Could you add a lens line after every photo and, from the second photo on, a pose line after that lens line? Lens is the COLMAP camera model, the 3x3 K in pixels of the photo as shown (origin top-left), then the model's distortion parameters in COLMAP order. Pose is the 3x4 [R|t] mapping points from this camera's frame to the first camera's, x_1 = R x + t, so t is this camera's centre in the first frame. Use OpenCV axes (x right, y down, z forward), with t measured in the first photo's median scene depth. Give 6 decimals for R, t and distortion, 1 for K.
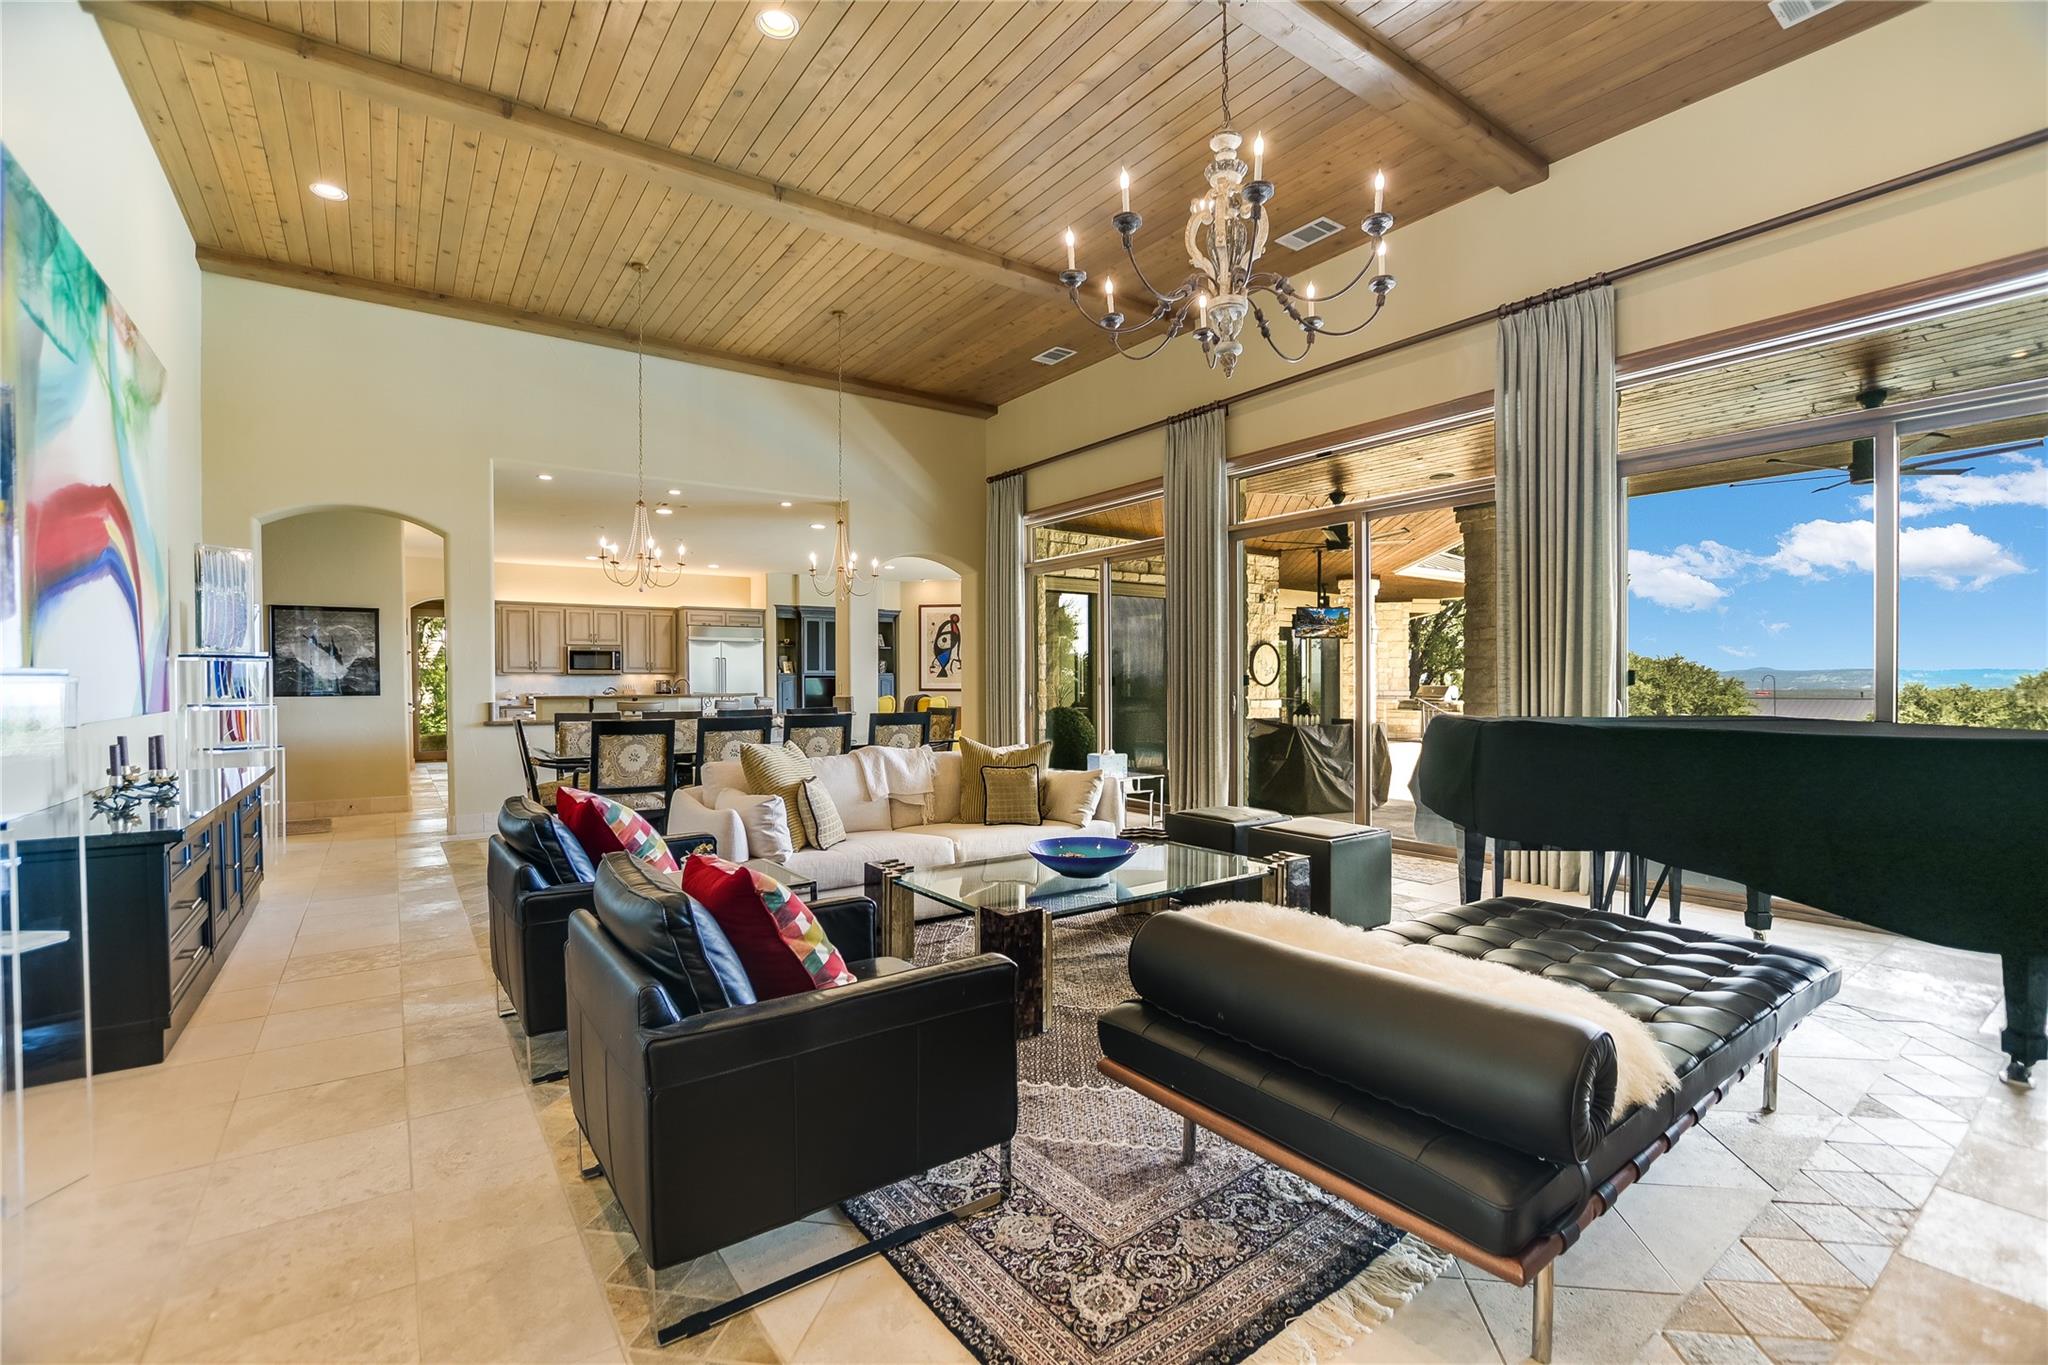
lens RADIAL K [[877.8, 0, 1047.0], [0, 877.8, 689.2], [0, 0, 1]] dist [-0.027390, 0.000926]
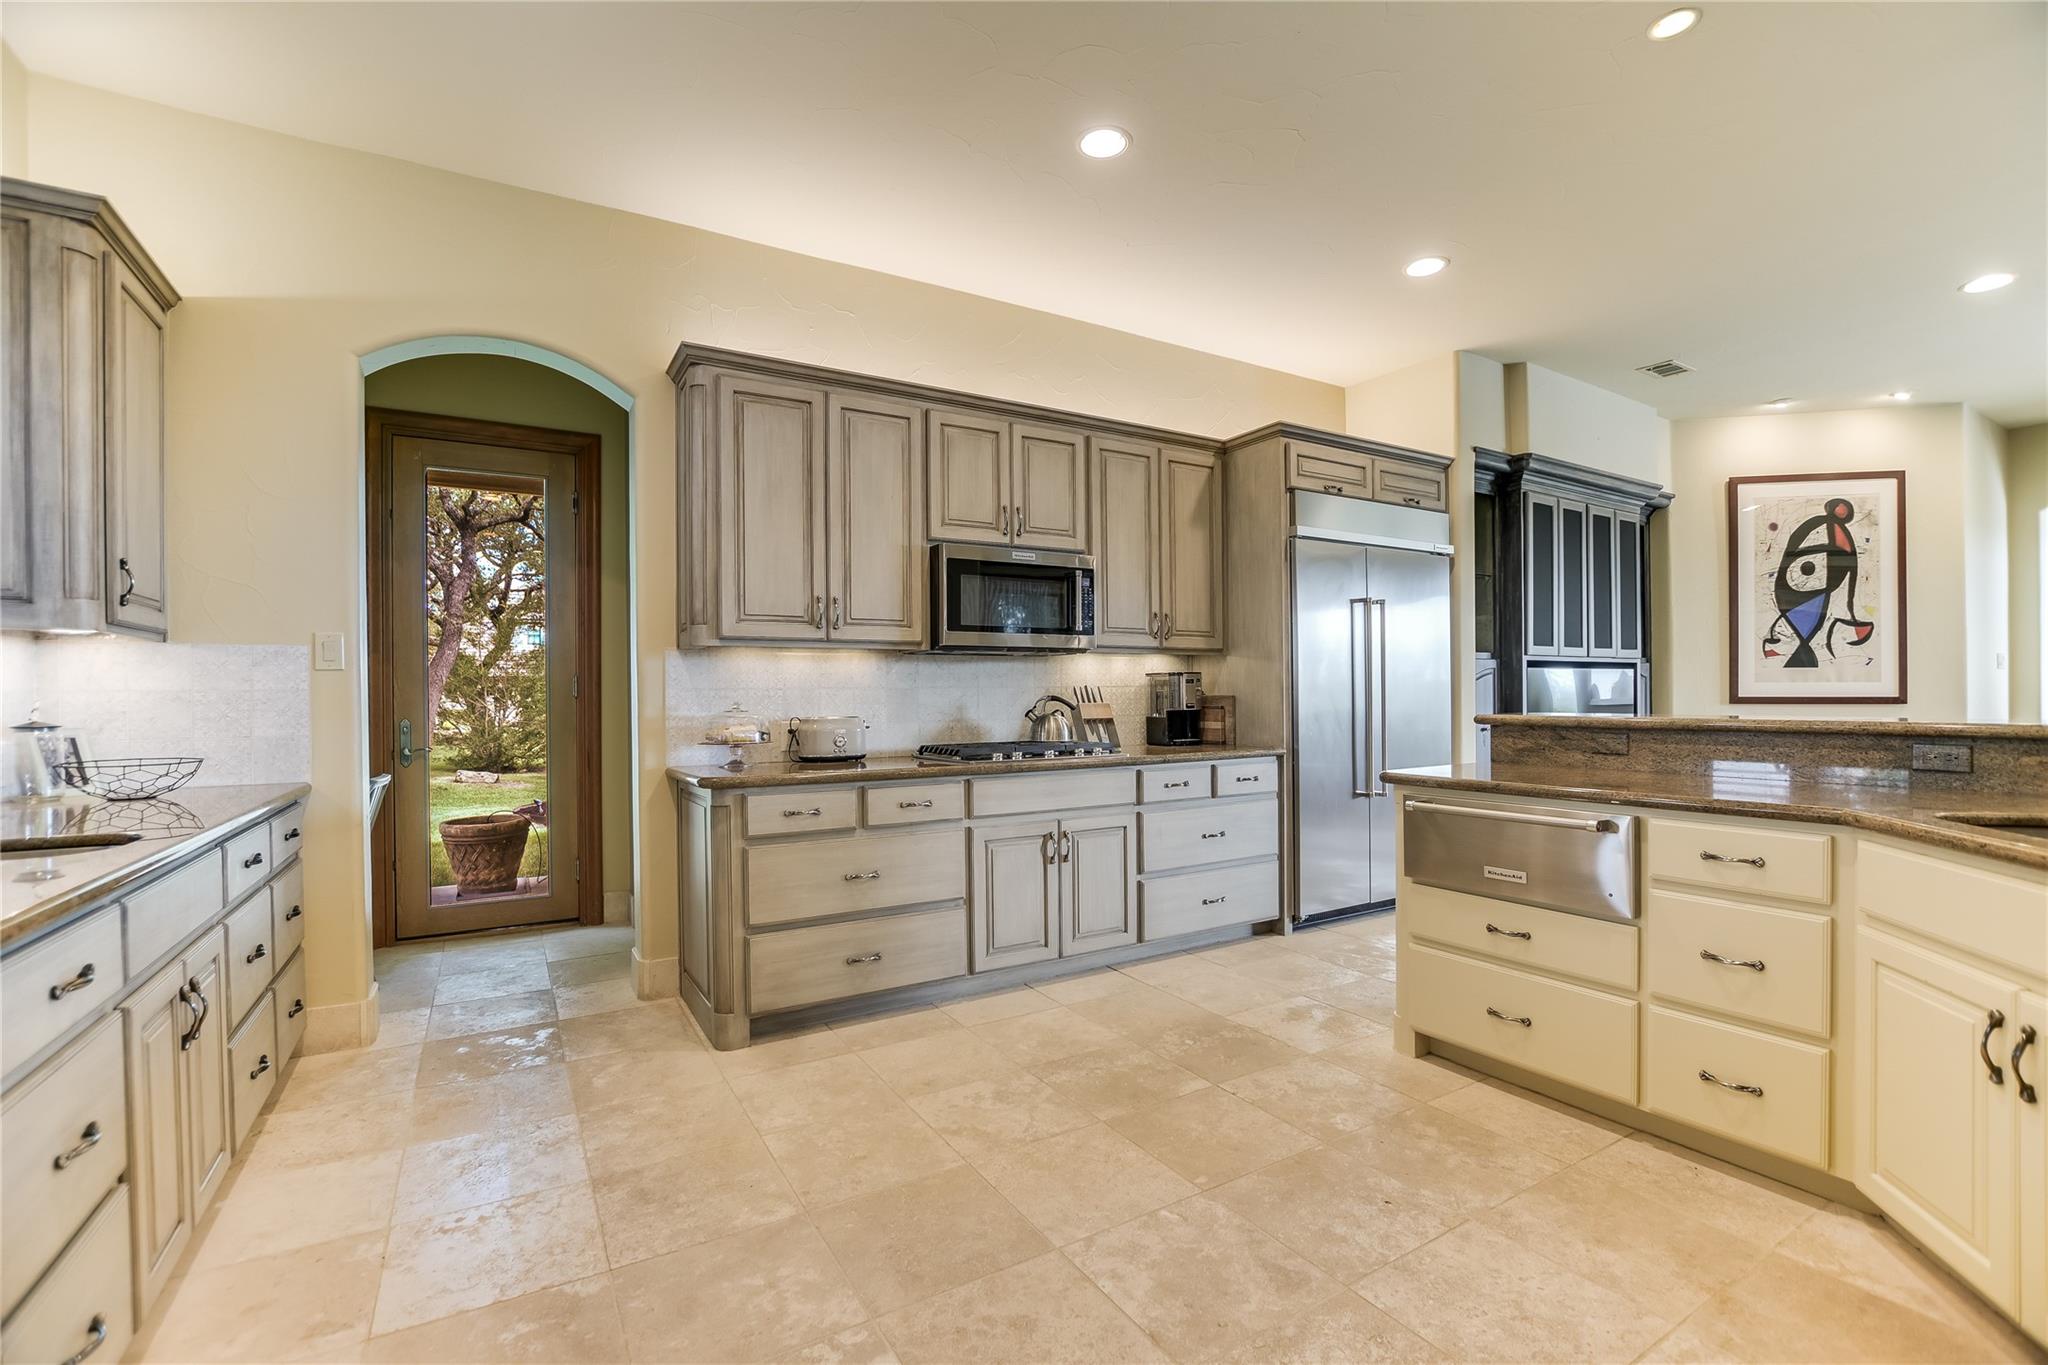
lens RADIAL K [[902.3, 0, 1030.7], [0, 902.3, 695.1], [0, 0, 1]] dist [-0.034008, 0.004863]
pose [[0.994643, -0.001977, -0.103349, -0.900366], [0.001575, 0.999991, -0.003976, -0.003229], [0.103356, 0.003792, 0.994637, 1.324187]]
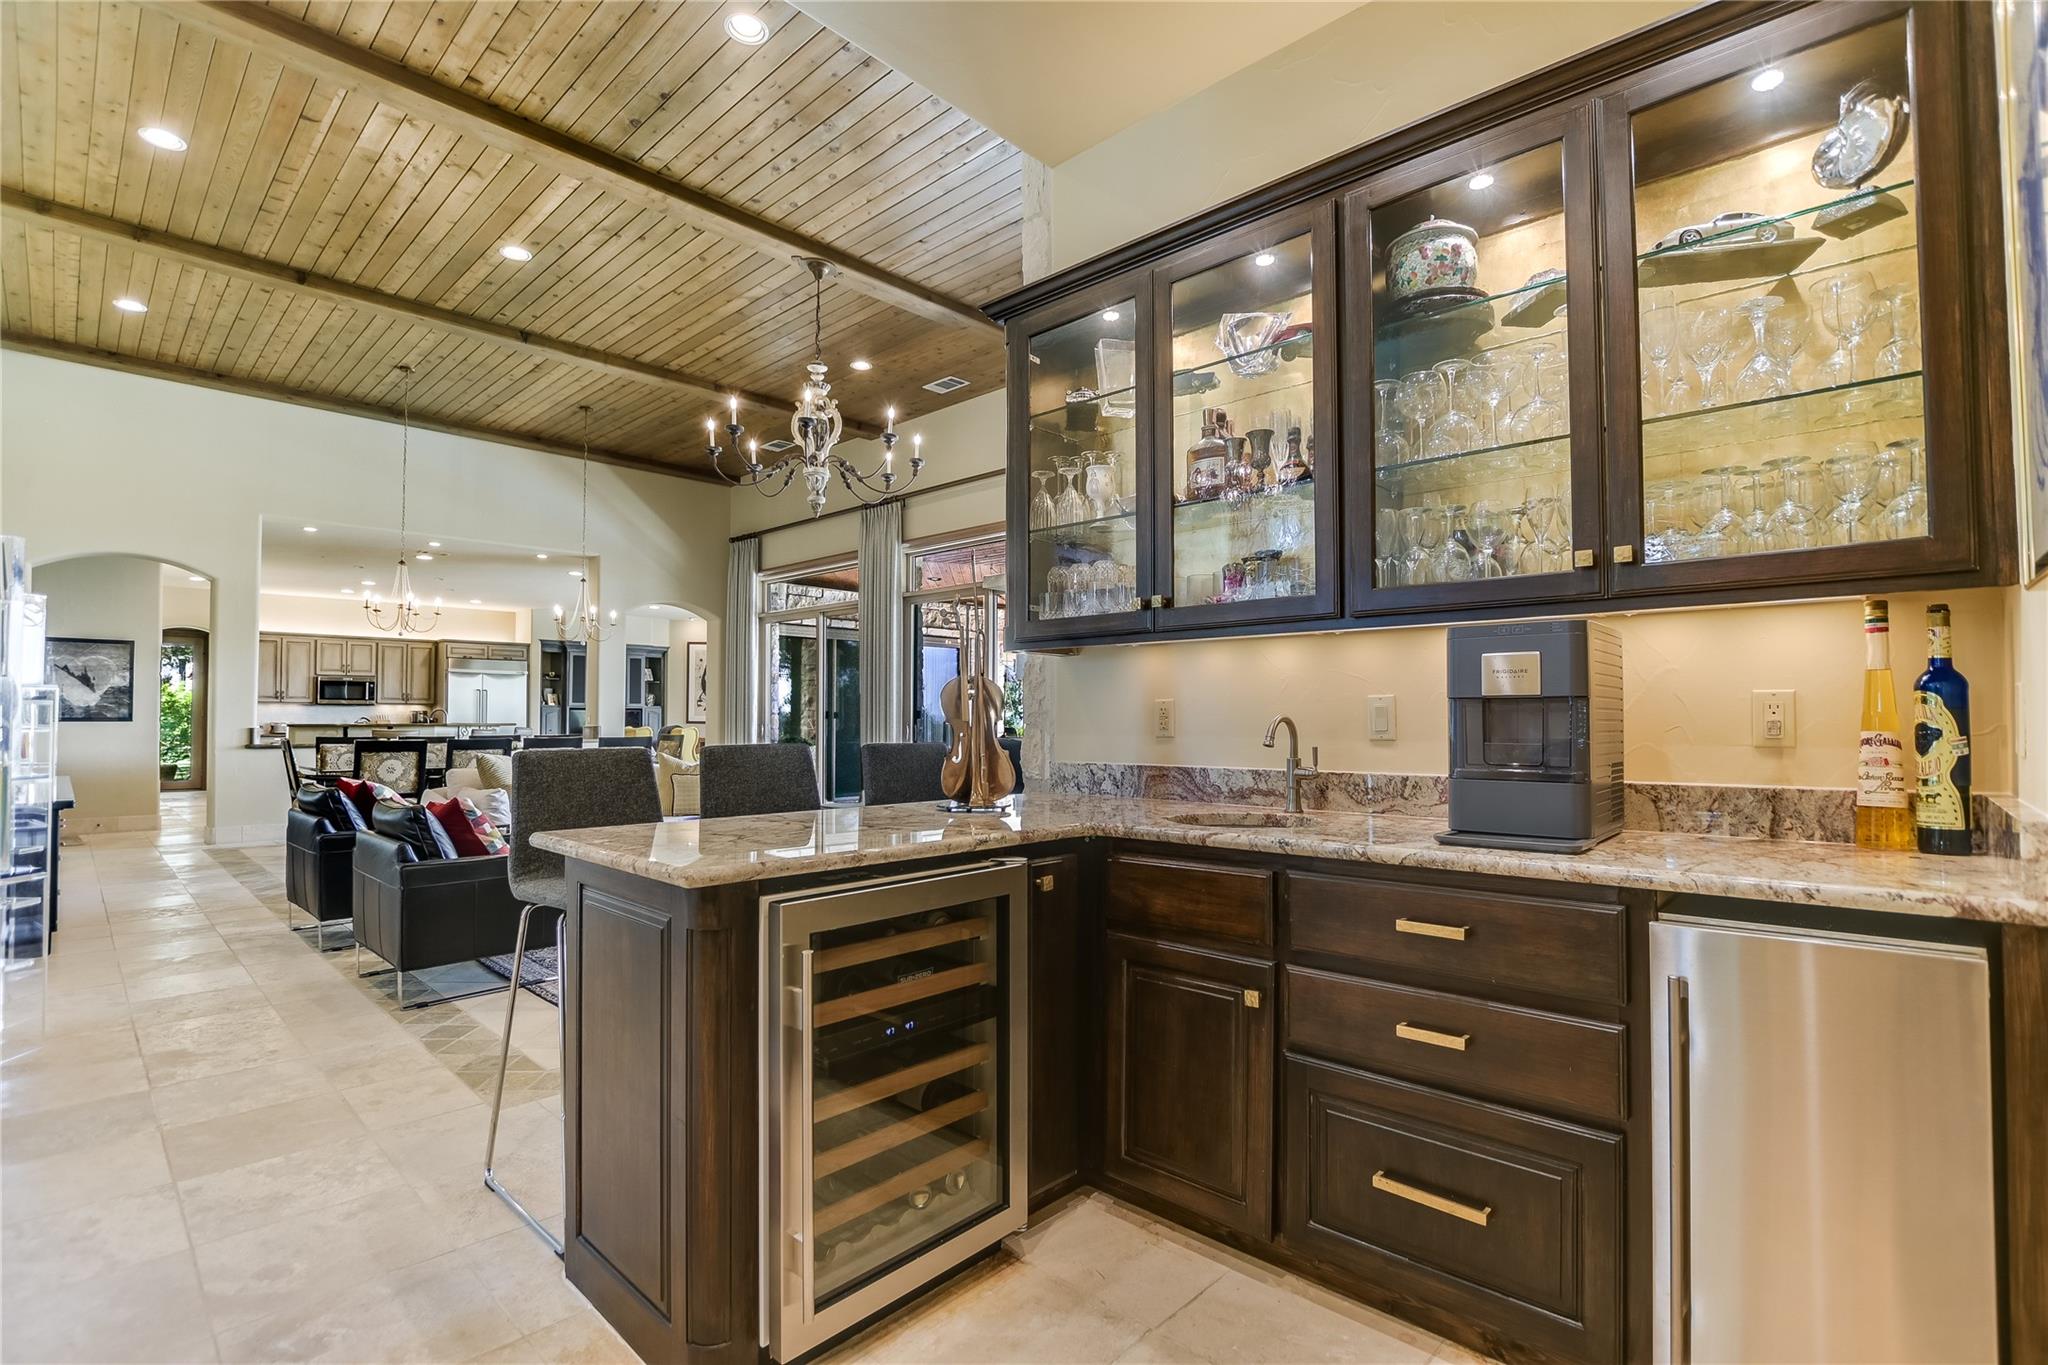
lens RADIAL K [[902.3, 0, 1030.7], [0, 902.3, 695.1], [0, 0, 1]] dist [-0.034008, 0.004863]
pose [[0.982665, 0.011136, 0.185054, 0.132760], [-0.004860, 0.999399, -0.034336, 0.006670], [-0.185325, 0.032841, 0.982128, -0.293577]]
